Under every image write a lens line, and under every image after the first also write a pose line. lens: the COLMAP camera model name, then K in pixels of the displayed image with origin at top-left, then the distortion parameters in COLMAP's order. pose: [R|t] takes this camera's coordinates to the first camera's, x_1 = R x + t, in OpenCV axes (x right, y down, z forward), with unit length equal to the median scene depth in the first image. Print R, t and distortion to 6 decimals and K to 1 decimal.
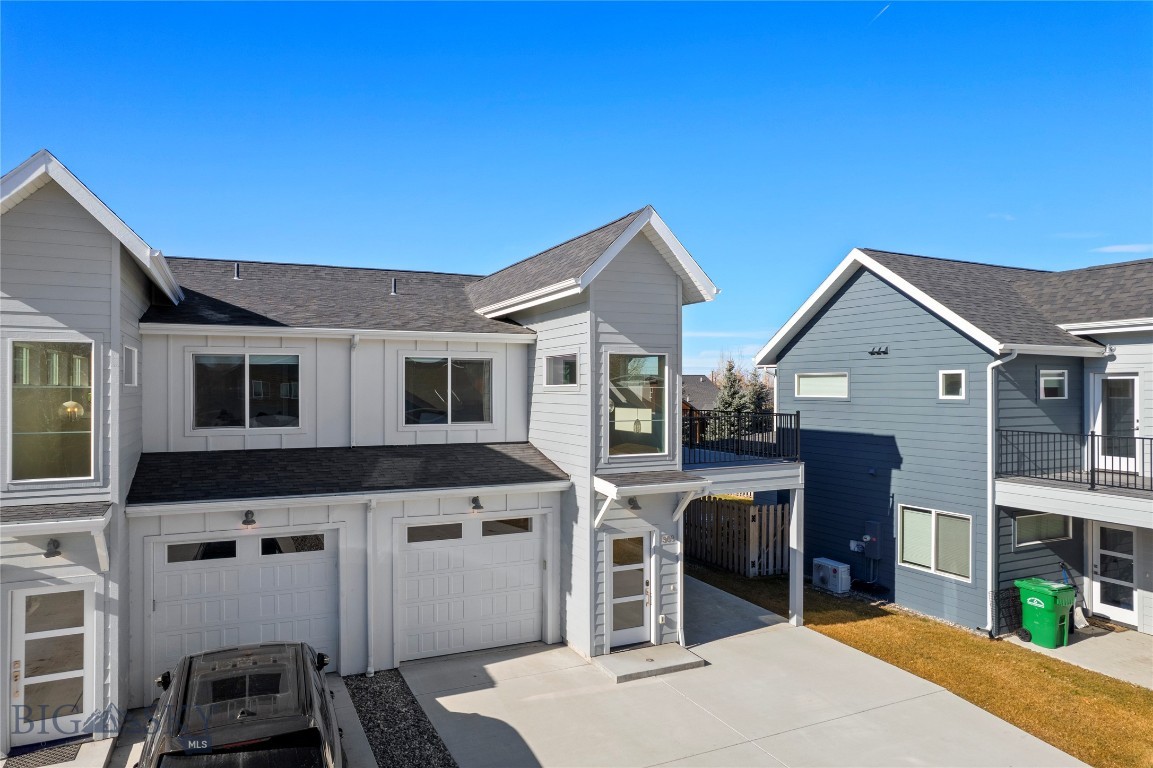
lens RADIAL K [[740.3, 0, 578.7], [0, 740.3, 384.3], [0, 0, 1]] dist [-0.087443, 0.079397]
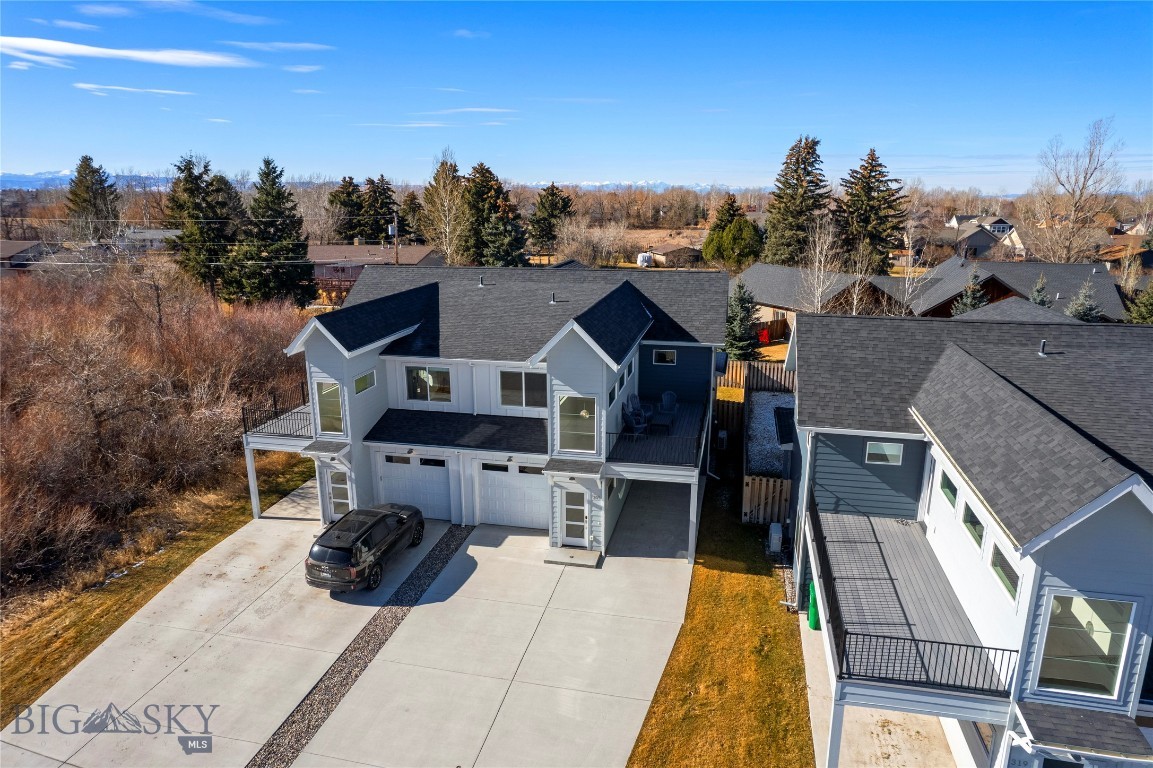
lens RADIAL K [[735.1, 0, 579.5], [0, 735.1, 386.2], [0, 0, 1]] dist [-0.081276, 0.071431]
pose [[0.790860, 0.152492, -0.592695, 1.069053], [0.005063, 0.966796, 0.255498, -0.489625], [0.611977, -0.205064, 0.763828, -0.315955]]
